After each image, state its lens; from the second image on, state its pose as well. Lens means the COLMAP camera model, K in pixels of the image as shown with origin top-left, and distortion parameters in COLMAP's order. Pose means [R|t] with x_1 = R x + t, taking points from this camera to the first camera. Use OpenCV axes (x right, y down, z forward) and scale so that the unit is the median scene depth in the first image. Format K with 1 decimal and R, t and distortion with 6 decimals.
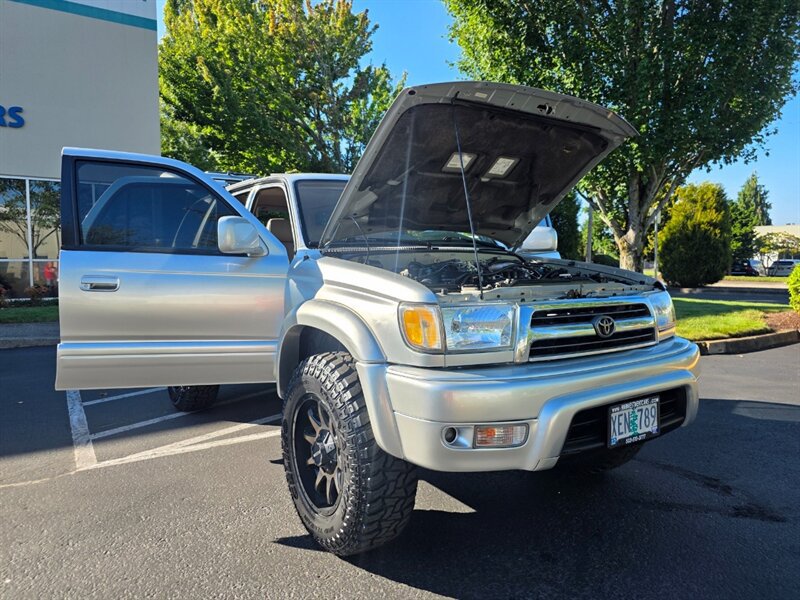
lens RADIAL K [[540.9, 0, 400.0], [0, 540.9, 300.0], [0, 0, 1]] dist [0.021558, 0.000096]
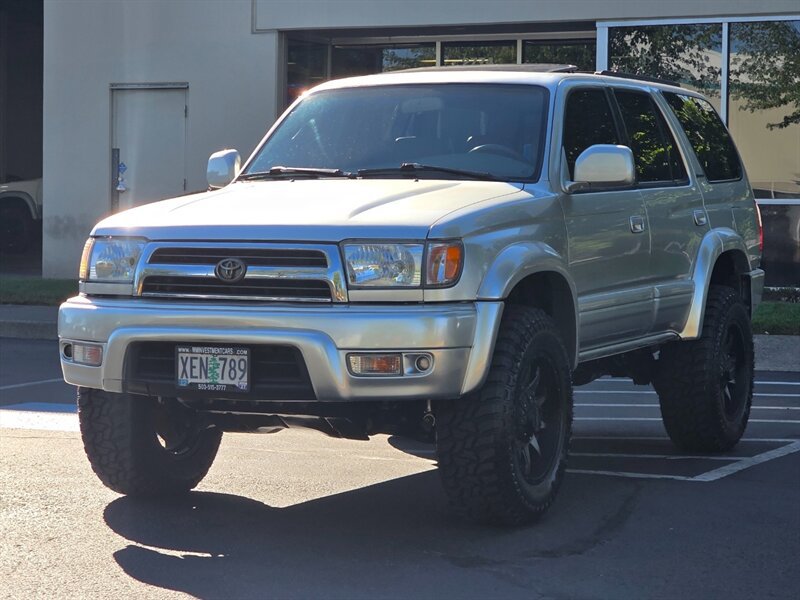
lens RADIAL K [[1944.3, 0, 400.0], [0, 1944.3, 300.0], [0, 0, 1]] dist [-0.330969, 0.318391]
pose [[0.547593, 0.049255, -0.835294, 3.093582], [-0.067153, 0.997633, 0.014805, 0.029419], [0.834046, 0.047985, 0.549604, -0.527825]]
